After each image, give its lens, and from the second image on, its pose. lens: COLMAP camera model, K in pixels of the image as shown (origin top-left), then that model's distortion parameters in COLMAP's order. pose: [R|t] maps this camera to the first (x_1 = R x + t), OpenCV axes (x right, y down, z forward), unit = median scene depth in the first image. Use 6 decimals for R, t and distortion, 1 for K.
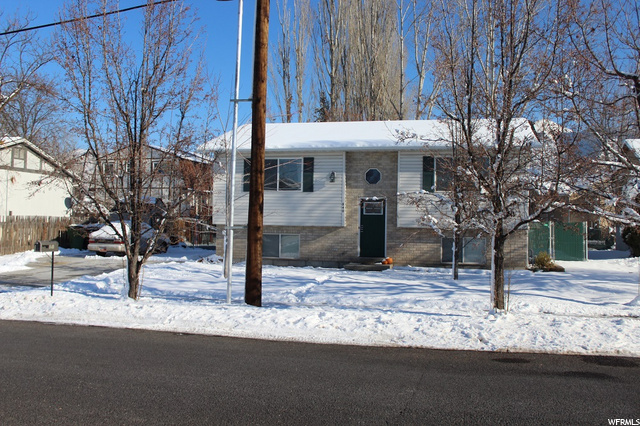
lens RADIAL K [[622.5, 0, 320.0], [0, 622.5, 213.0], [0, 0, 1]] dist [-0.086119, -0.000942]
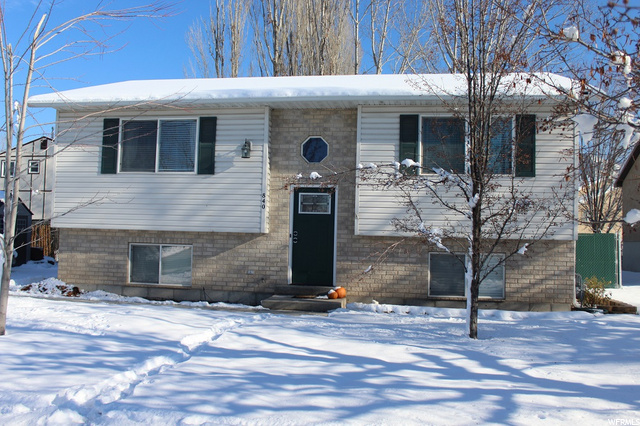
lens RADIAL K [[600.5, 0, 320.0], [0, 600.5, 213.0], [0, 0, 1]] dist [-0.093989, 0.025073]
pose [[0.996829, 0.013600, 0.078405, 0.045853], [-0.011535, 0.999576, -0.026728, 0.017155], [-0.078736, 0.025739, 0.996563, 0.427766]]
